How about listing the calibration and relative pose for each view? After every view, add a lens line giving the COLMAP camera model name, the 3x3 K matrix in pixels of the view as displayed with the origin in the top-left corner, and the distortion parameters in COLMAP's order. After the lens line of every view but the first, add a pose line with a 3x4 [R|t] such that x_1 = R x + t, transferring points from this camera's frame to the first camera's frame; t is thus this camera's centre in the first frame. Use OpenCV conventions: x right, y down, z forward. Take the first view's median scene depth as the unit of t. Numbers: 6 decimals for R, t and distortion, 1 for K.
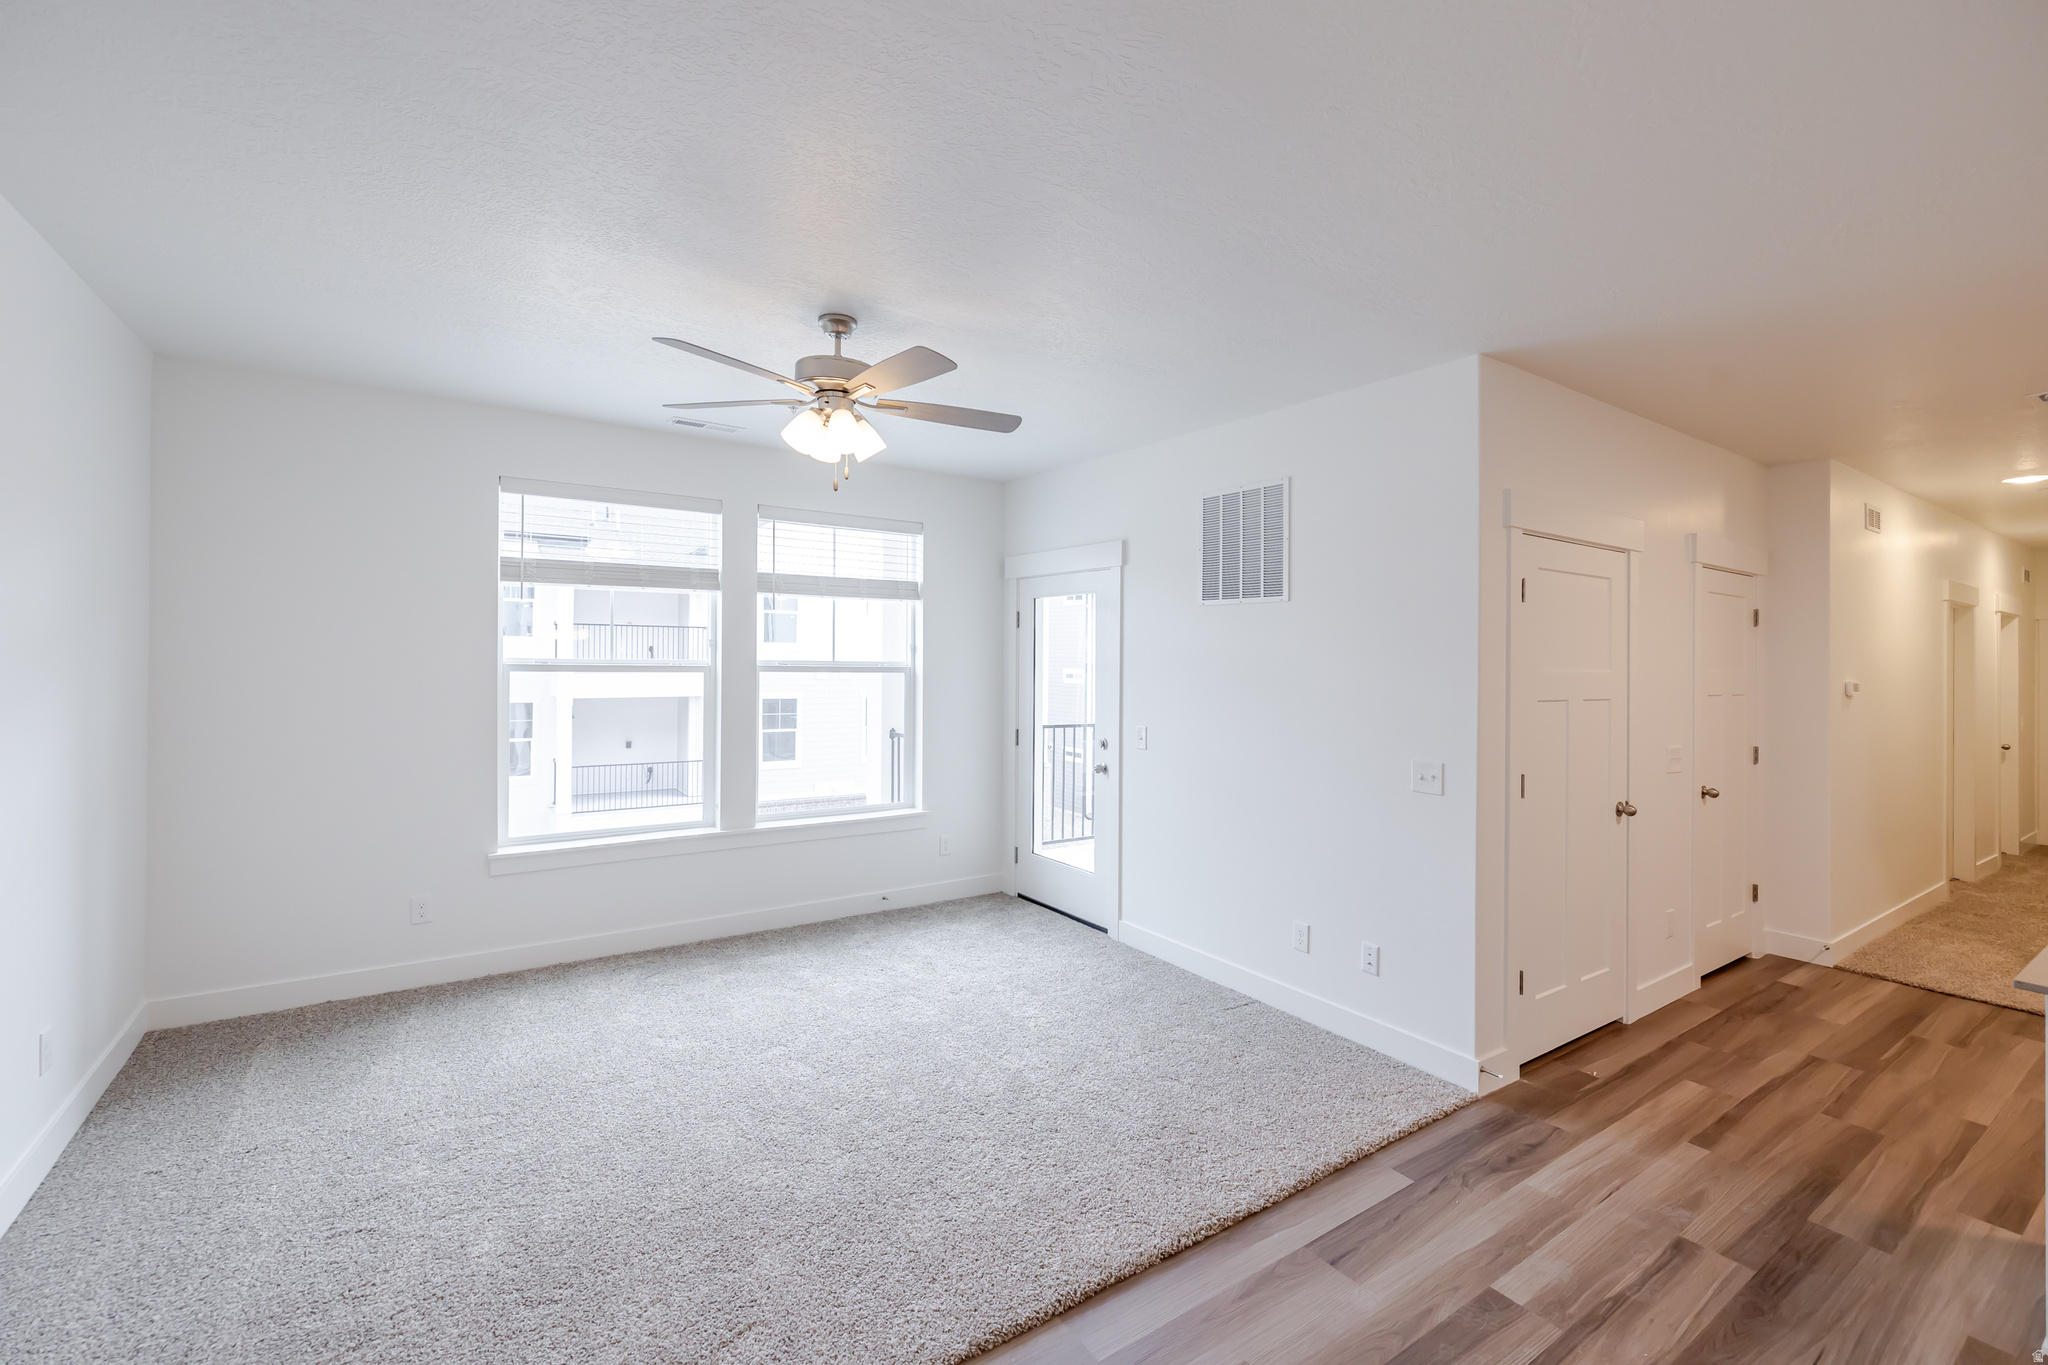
lens RADIAL K [[875.2, 0, 1018.1], [0, 875.2, 644.8], [0, 0, 1]] dist [0.000451, -0.000133]
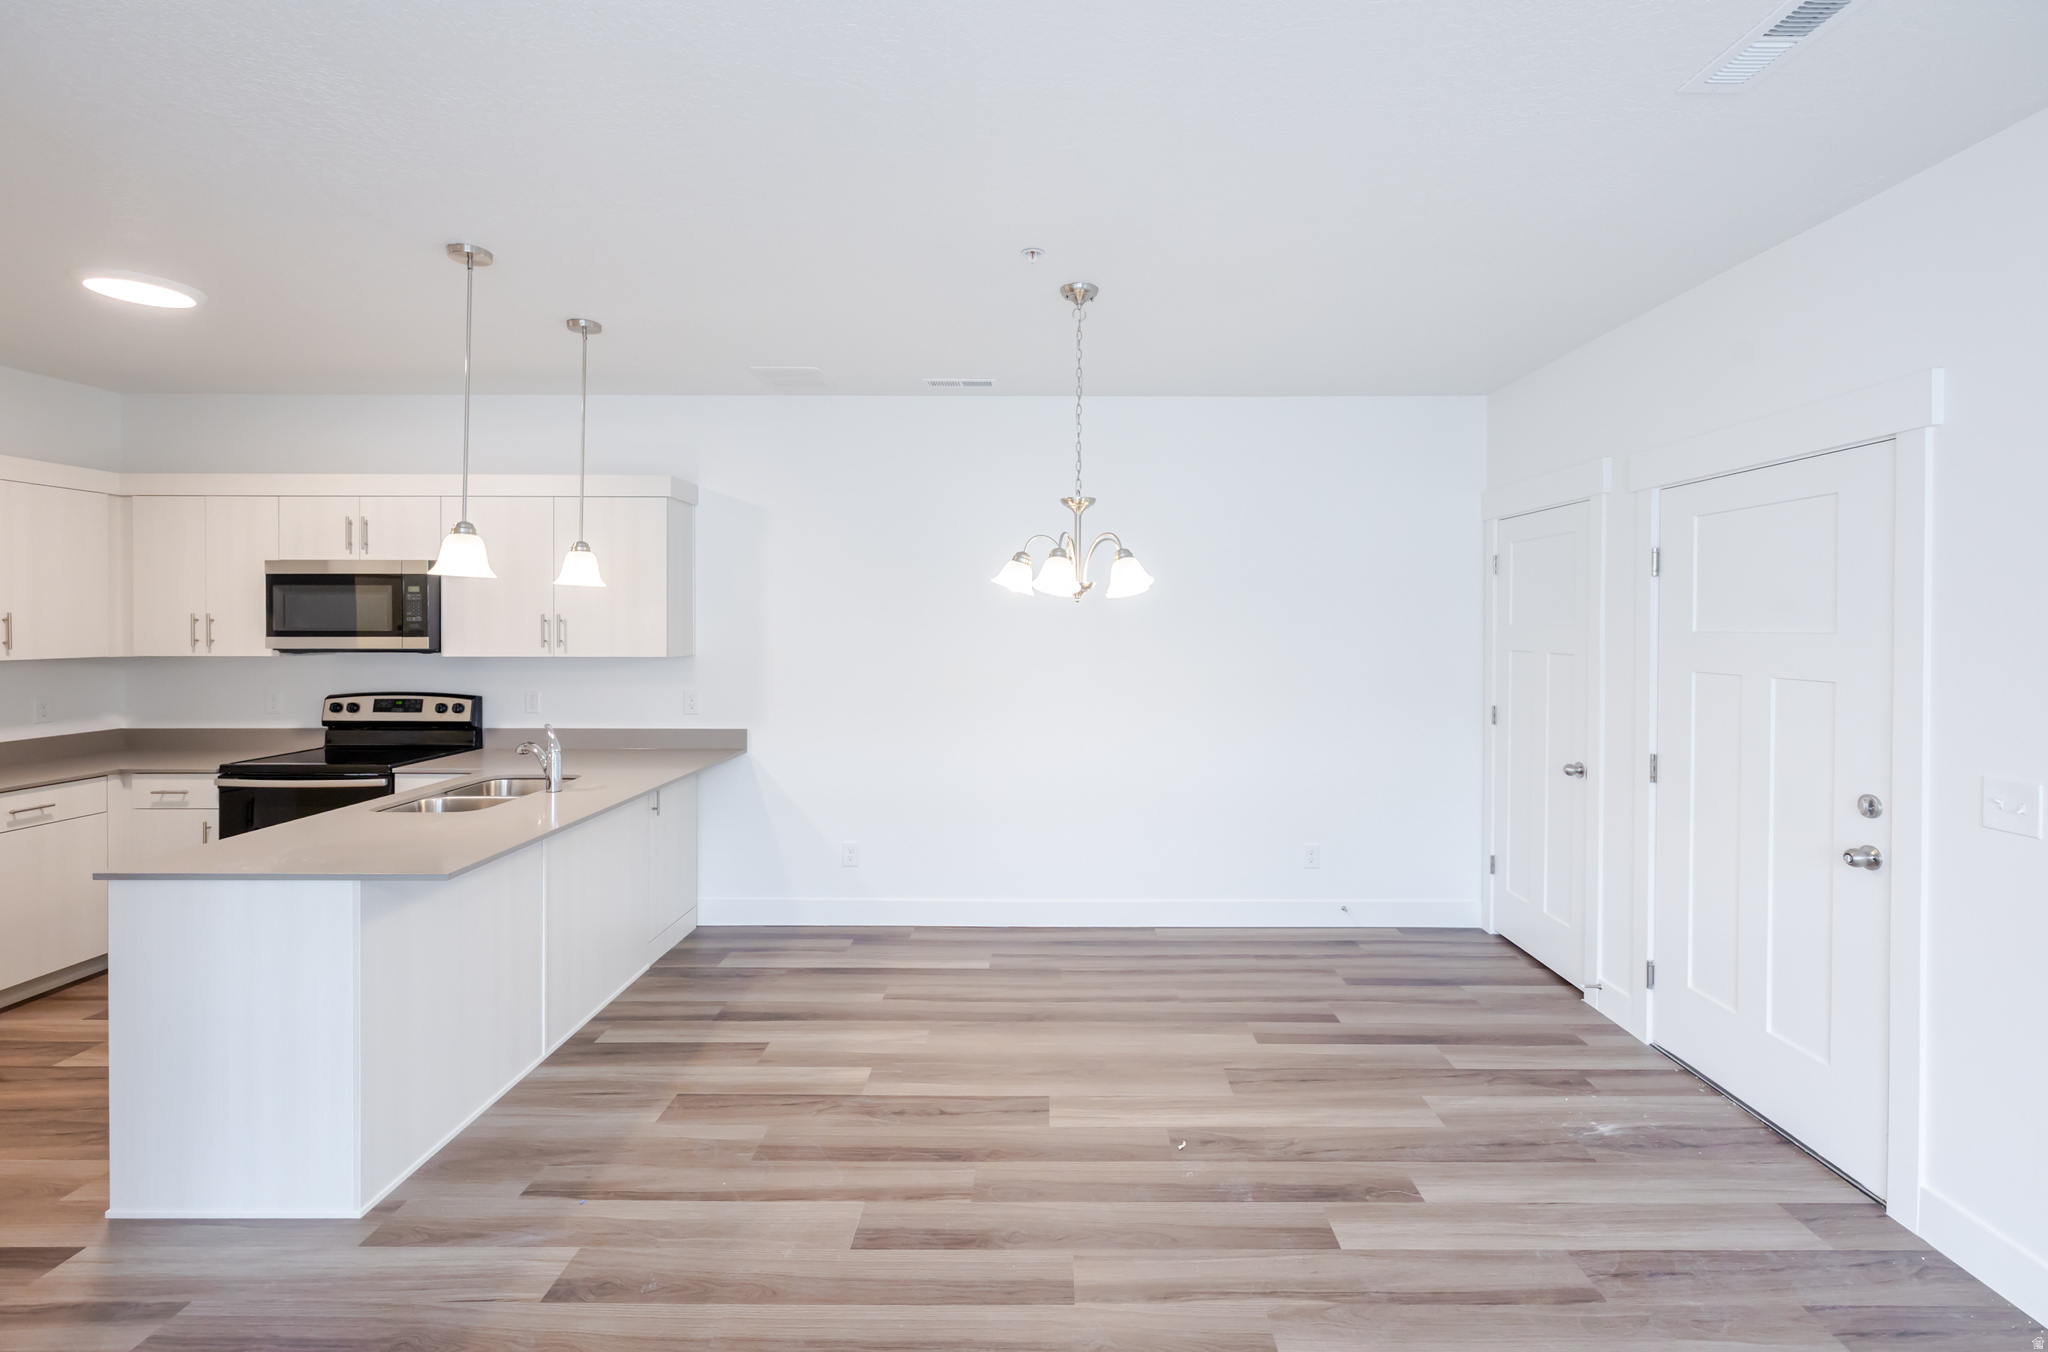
lens RADIAL K [[900.5, 0, 1059.0], [0, 900.5, 628.0], [0, 0, 1]] dist [0.002049, 0.000544]
pose [[-0.830889, -0.024713, 0.555890, -0.110708], [-0.023777, 0.999678, 0.008902, 0.009983], [-0.555931, -0.005821, -0.831208, 0.811926]]
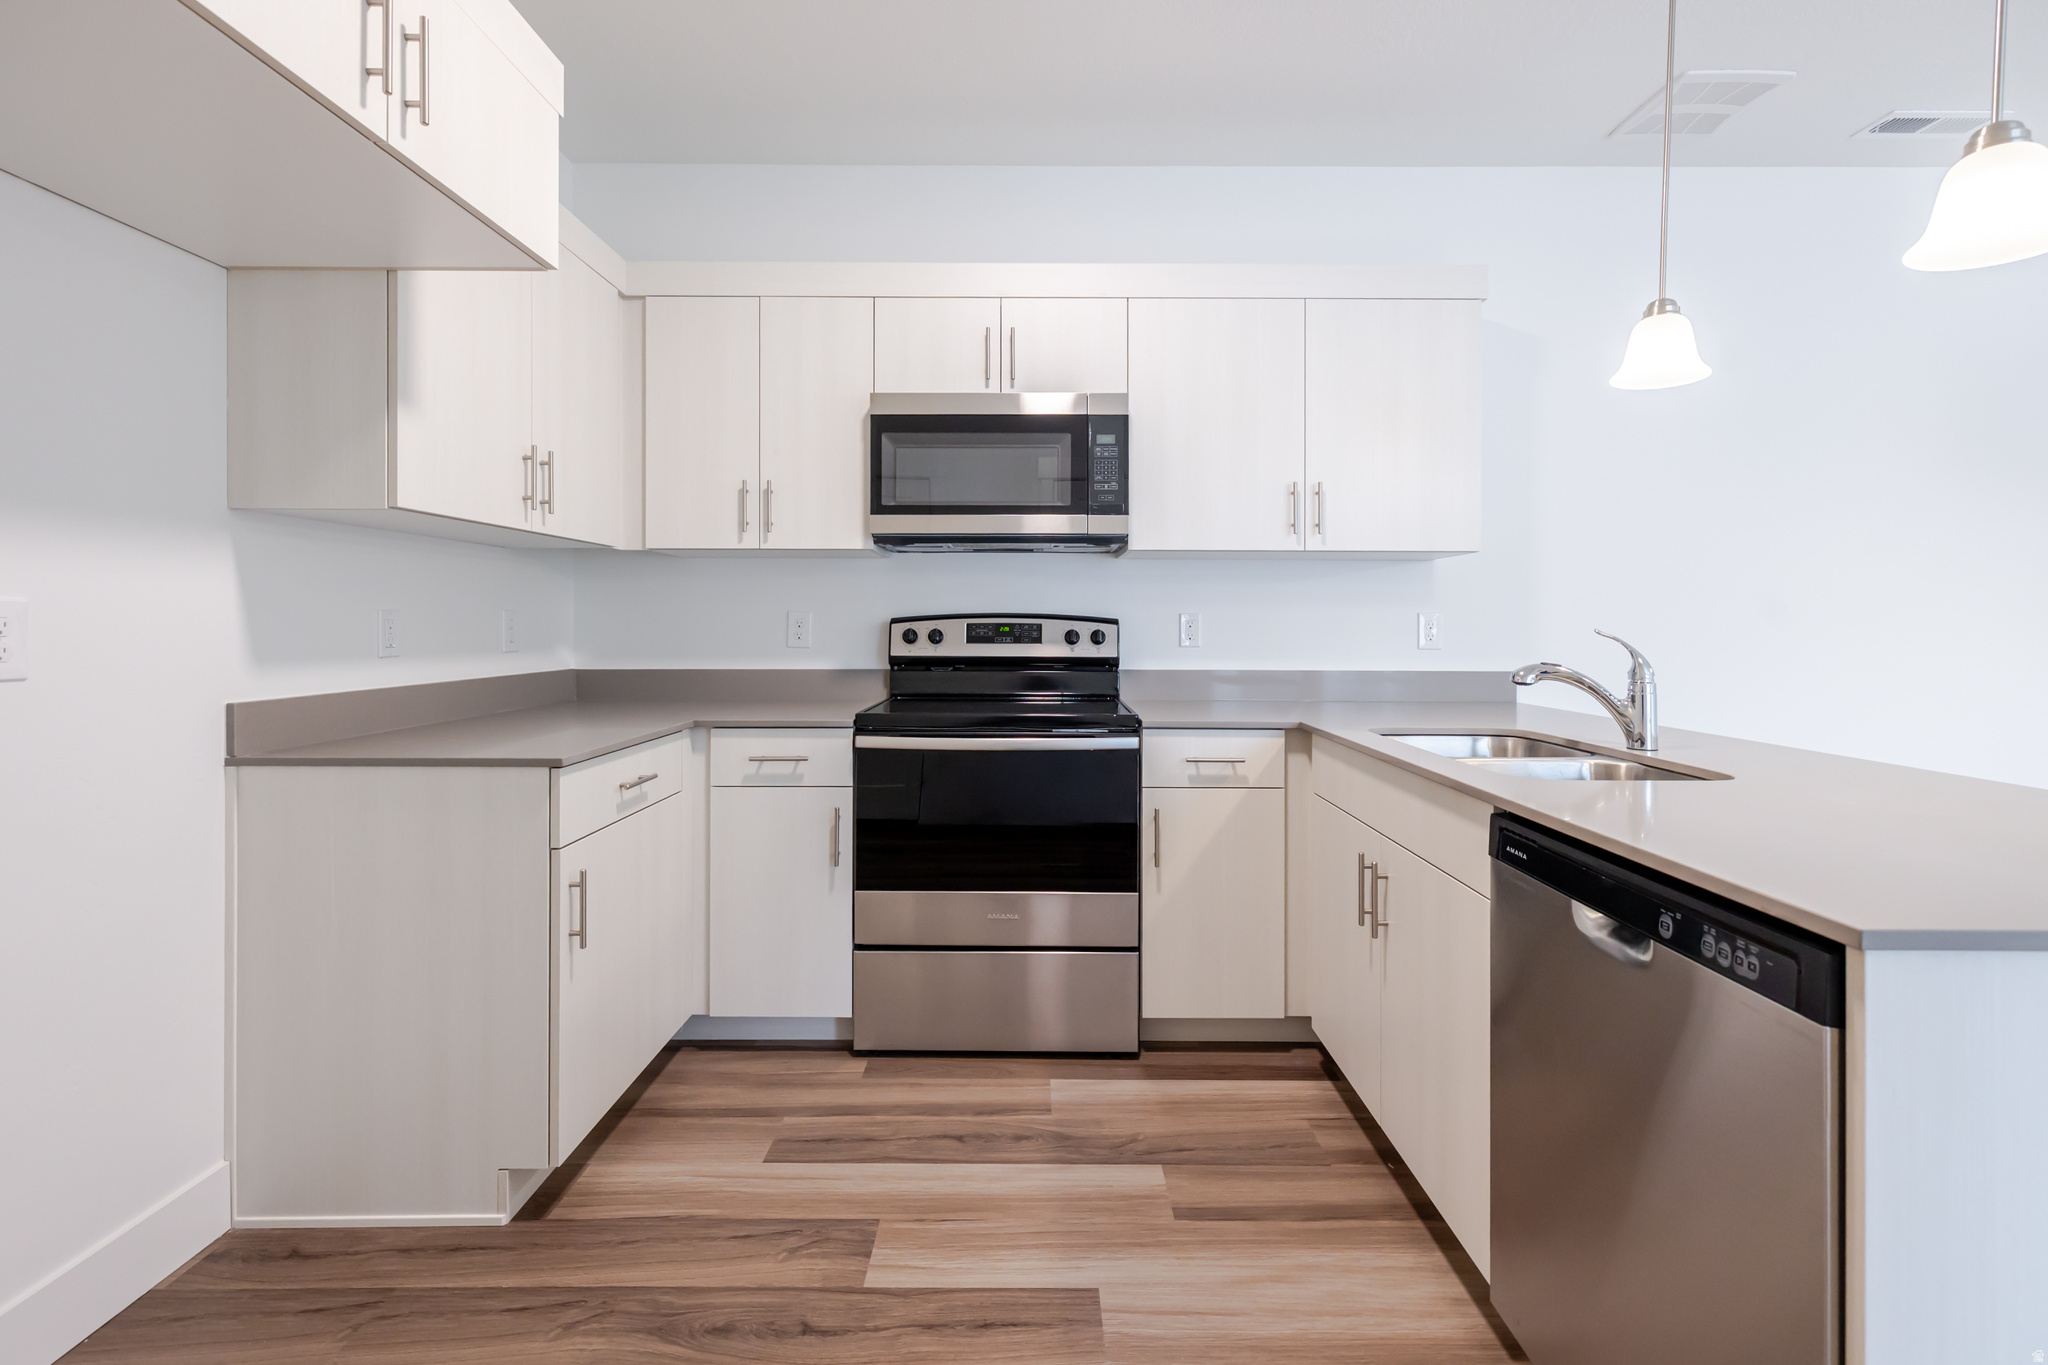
lens RADIAL K [[908.7, 0, 1032.2], [0, 908.7, 625.2], [0, 0, 1]] dist [0.015749, 0.000016]
pose [[-0.829223, -0.022461, 0.558466, 0.840098], [-0.024511, 0.999692, 0.003813, 0.136353], [-0.558380, -0.010526, -0.829518, 0.947534]]
